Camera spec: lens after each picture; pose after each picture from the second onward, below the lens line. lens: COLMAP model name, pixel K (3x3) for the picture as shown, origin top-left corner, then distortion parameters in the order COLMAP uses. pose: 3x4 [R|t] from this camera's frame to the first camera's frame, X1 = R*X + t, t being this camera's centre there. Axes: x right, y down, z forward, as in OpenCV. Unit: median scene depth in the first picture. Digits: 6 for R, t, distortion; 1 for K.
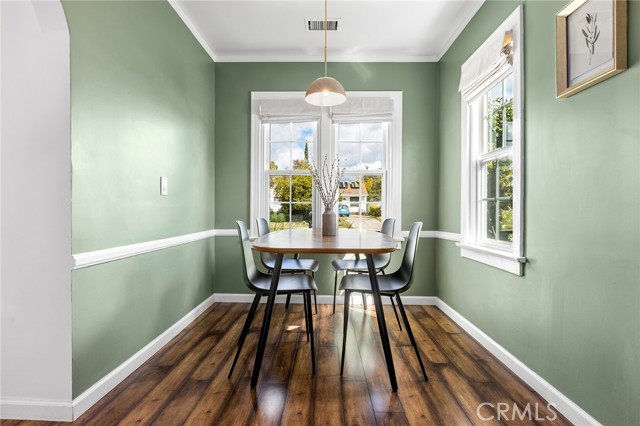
lens RADIAL K [[325.2, 0, 320.8], [0, 325.2, 213.8], [0, 0, 1]] dist [-0.001968, -0.000313]
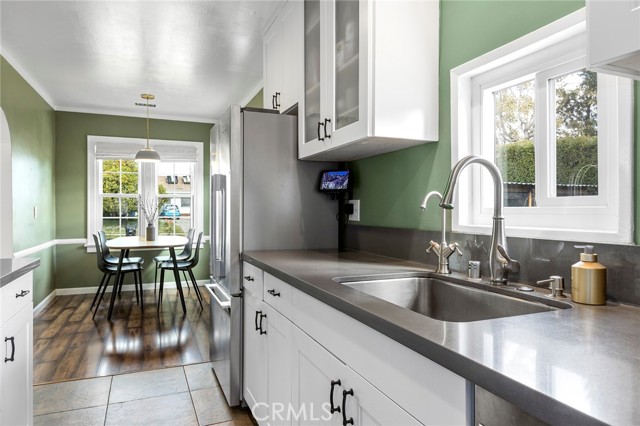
lens RADIAL K [[396.0, 0, 316.3], [0, 396.0, 218.0], [0, 0, 1]] dist [-0.003507, -0.003428]
pose [[0.914991, -0.009053, 0.403373, -0.011092], [0.004784, 0.999921, 0.011589, -0.052088], [-0.403446, -0.008674, 0.914962, -0.879052]]
